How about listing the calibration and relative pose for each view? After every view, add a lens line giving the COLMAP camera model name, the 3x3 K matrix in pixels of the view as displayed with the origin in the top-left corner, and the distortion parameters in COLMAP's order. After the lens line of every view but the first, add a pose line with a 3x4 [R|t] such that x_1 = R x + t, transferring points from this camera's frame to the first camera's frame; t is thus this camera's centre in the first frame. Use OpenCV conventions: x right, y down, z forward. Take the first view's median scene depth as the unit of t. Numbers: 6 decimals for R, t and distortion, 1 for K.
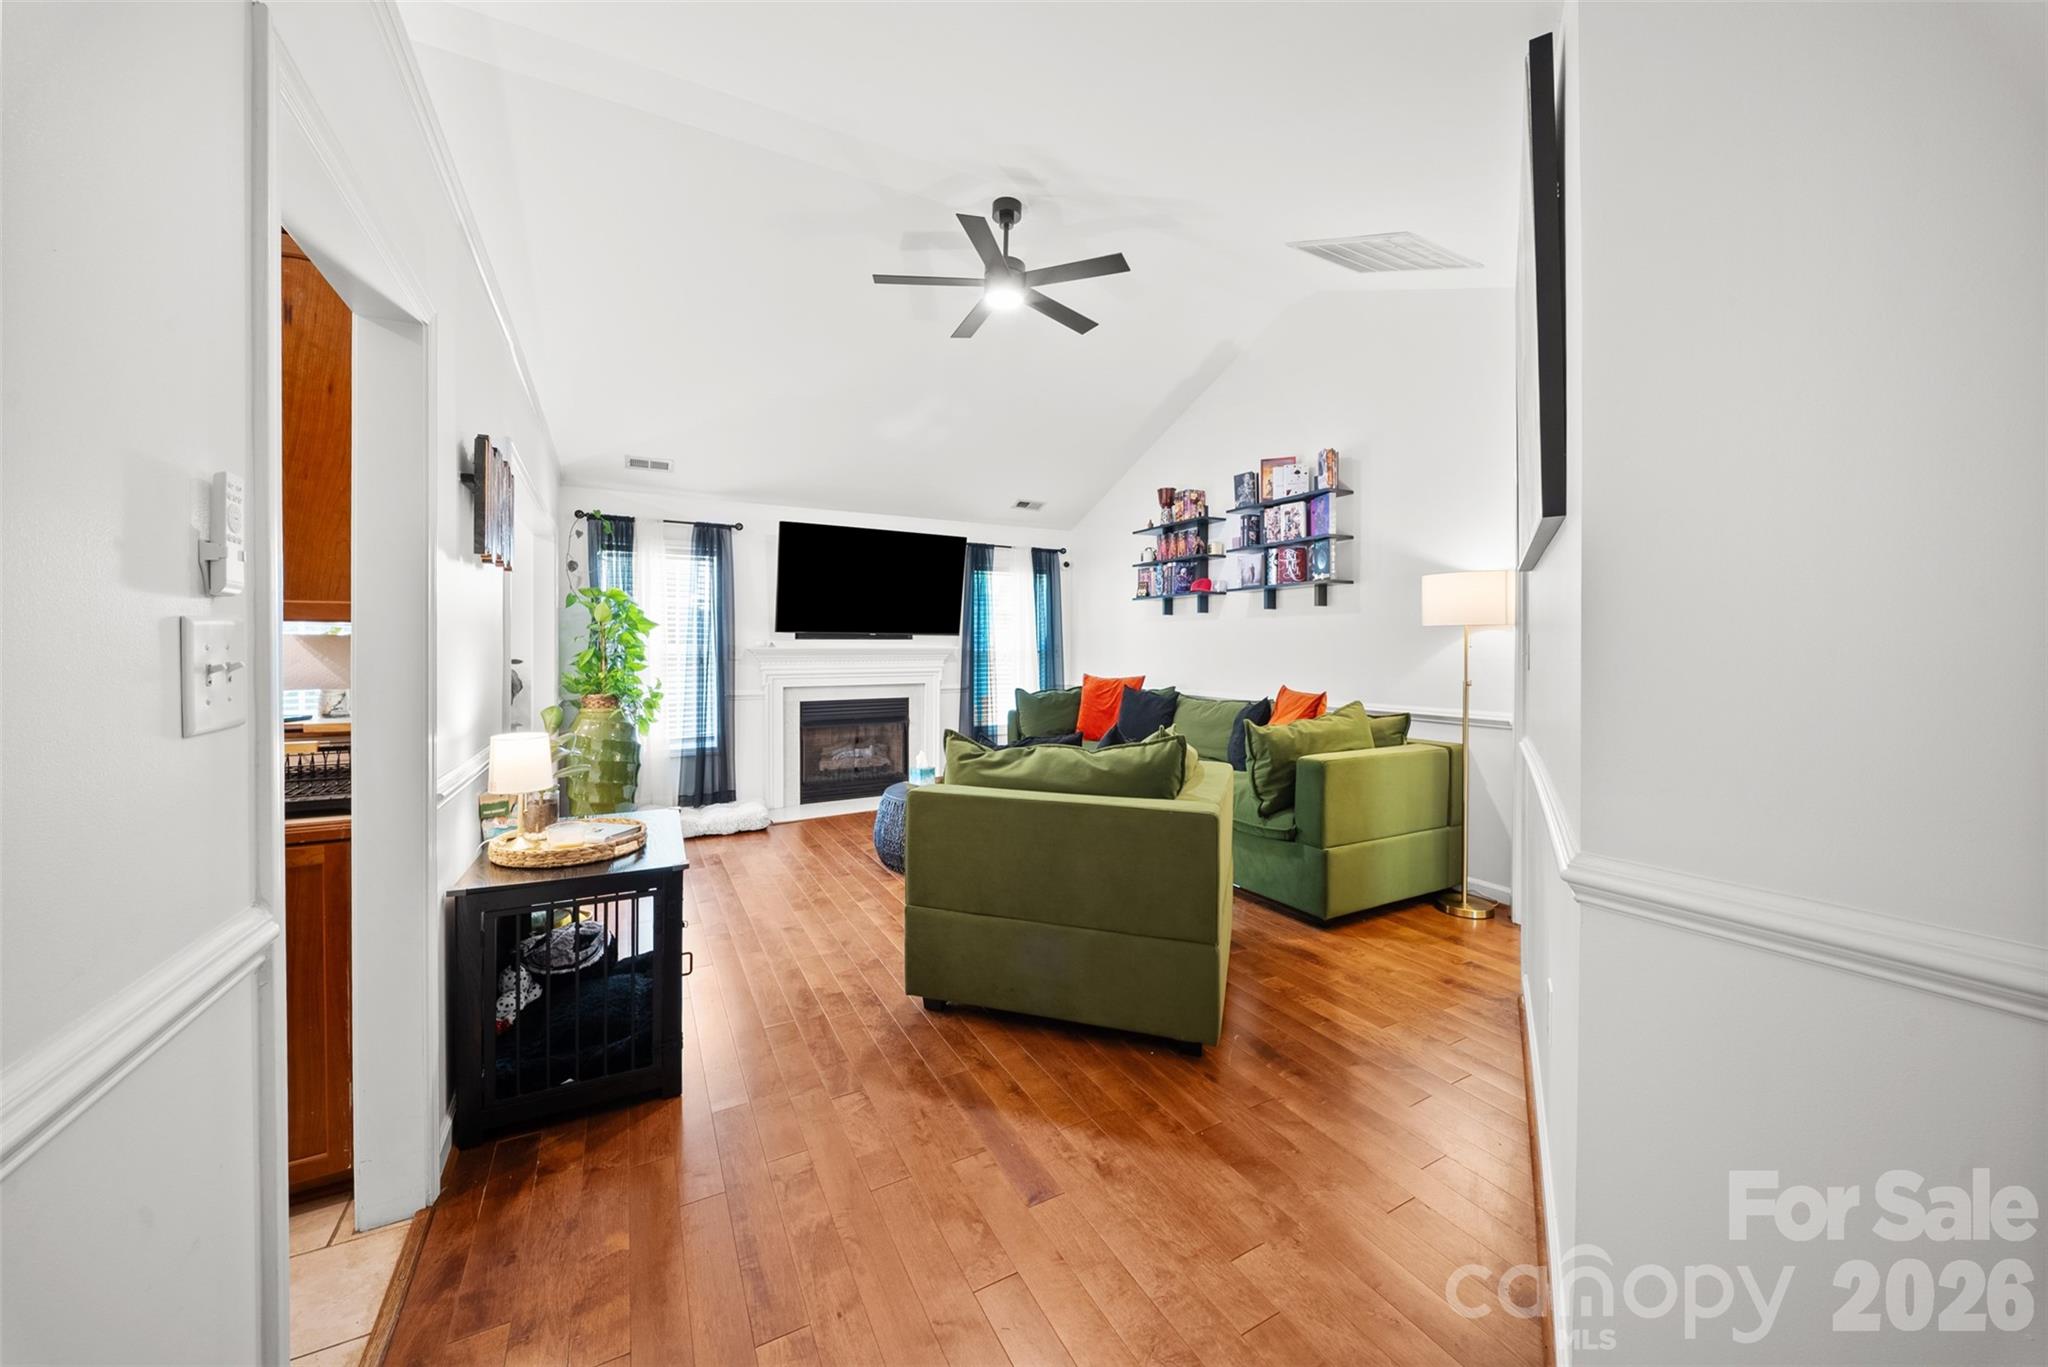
lens RADIAL K [[727.1, 0, 1027.0], [0, 727.1, 653.3], [0, 0, 1]] dist [-0.008163, 0.000034]
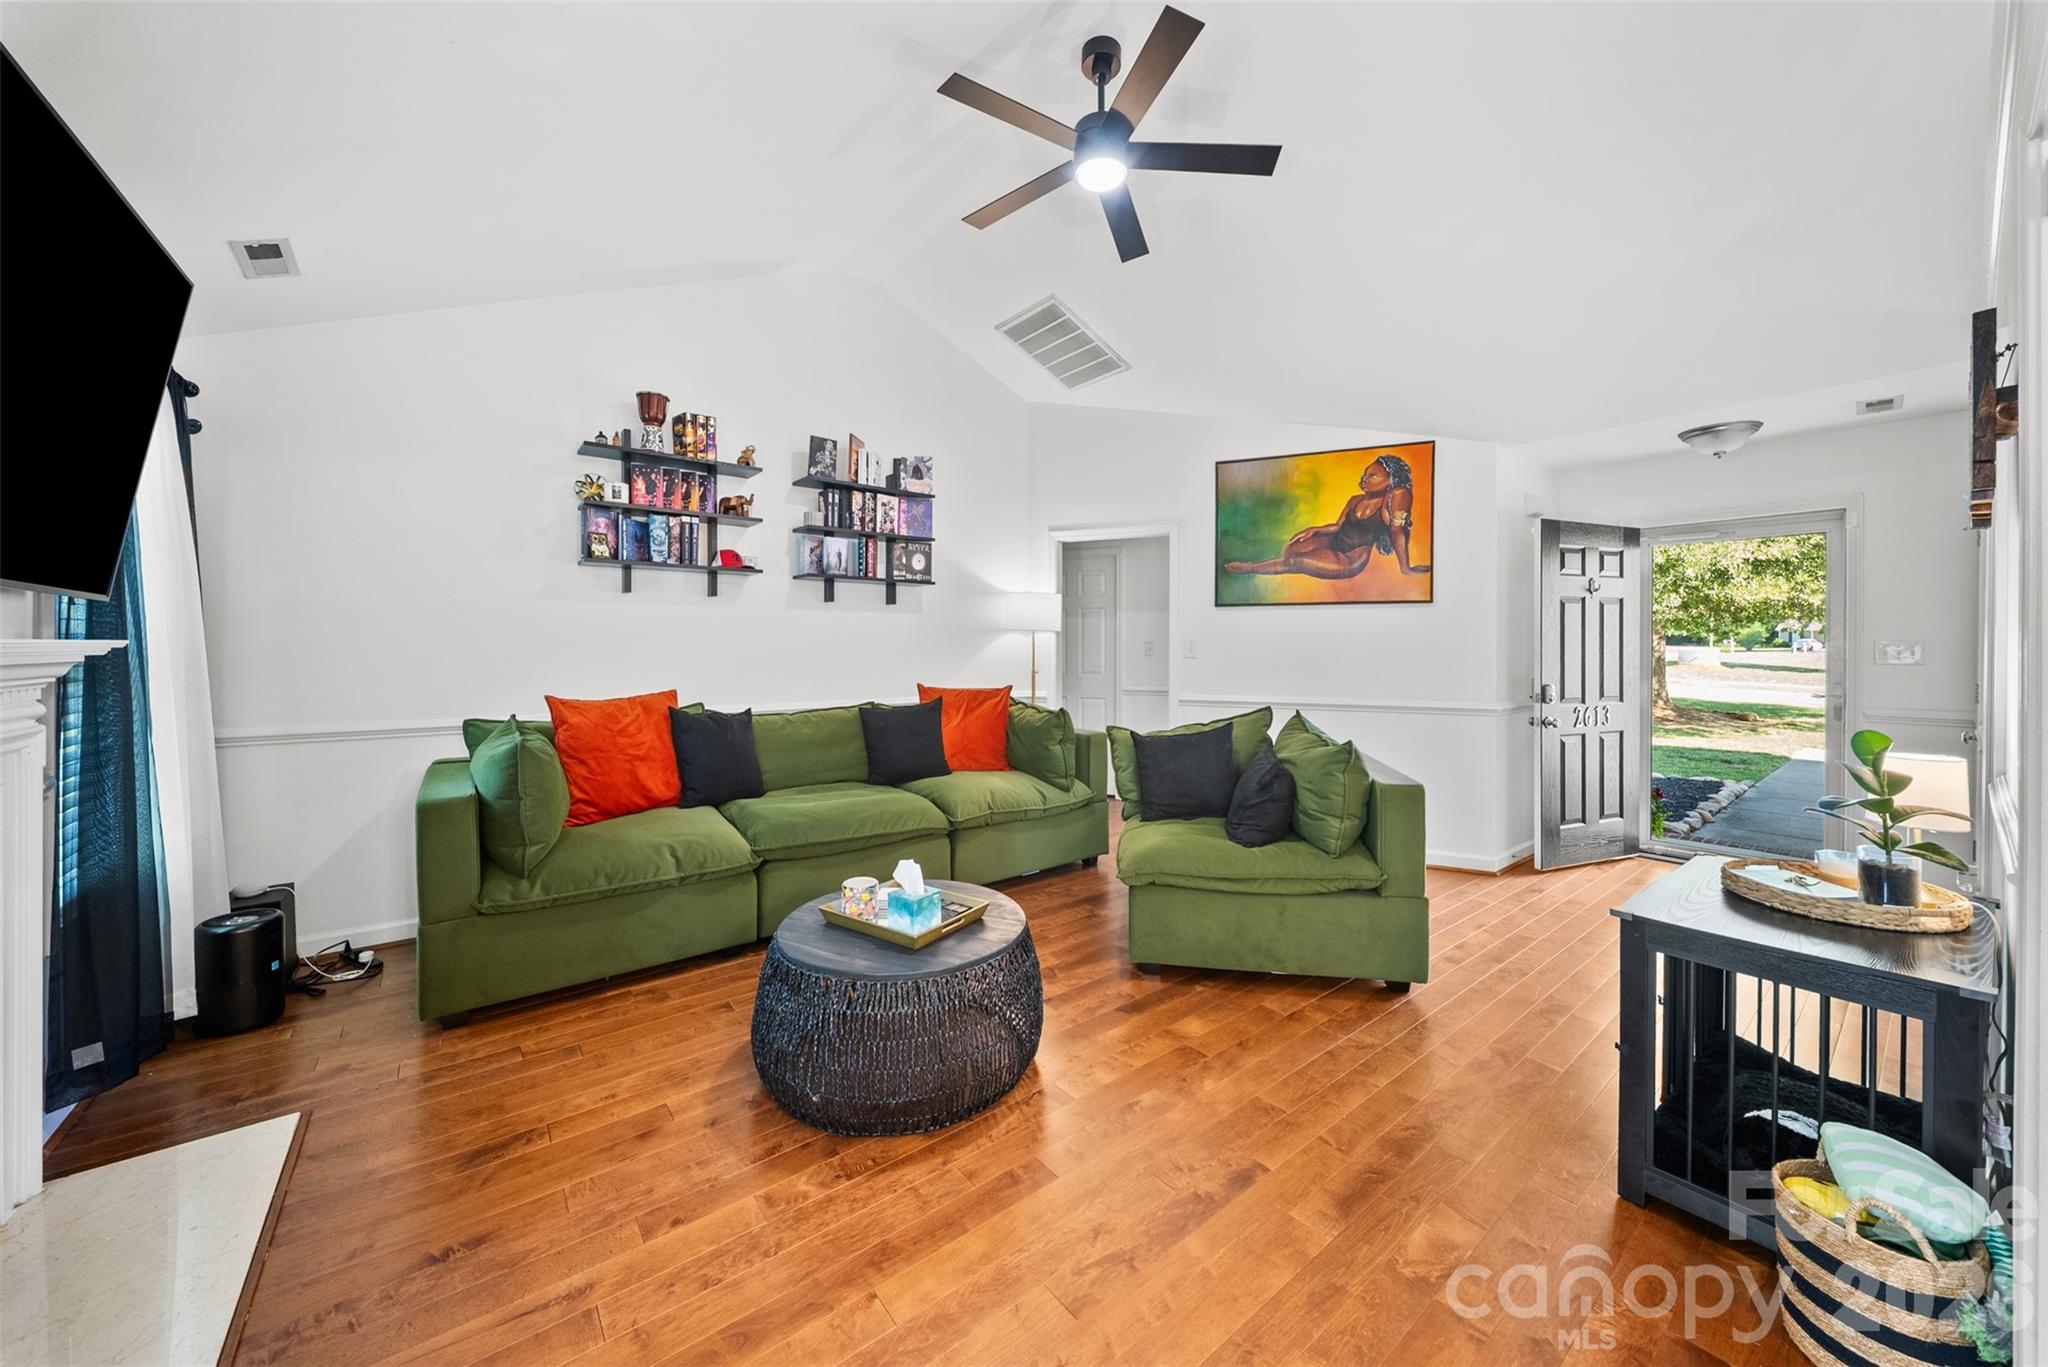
lens RADIAL K [[727.1, 0, 1010.5], [0, 727.1, 657.5], [0, 0, 1]] dist [-0.008163, 0.000034]
pose [[-0.133287, -0.013741, 0.990982, -0.581330], [0.000823, 0.999902, 0.013976, -0.004872], [-0.991077, 0.002679, -0.133262, 0.915397]]
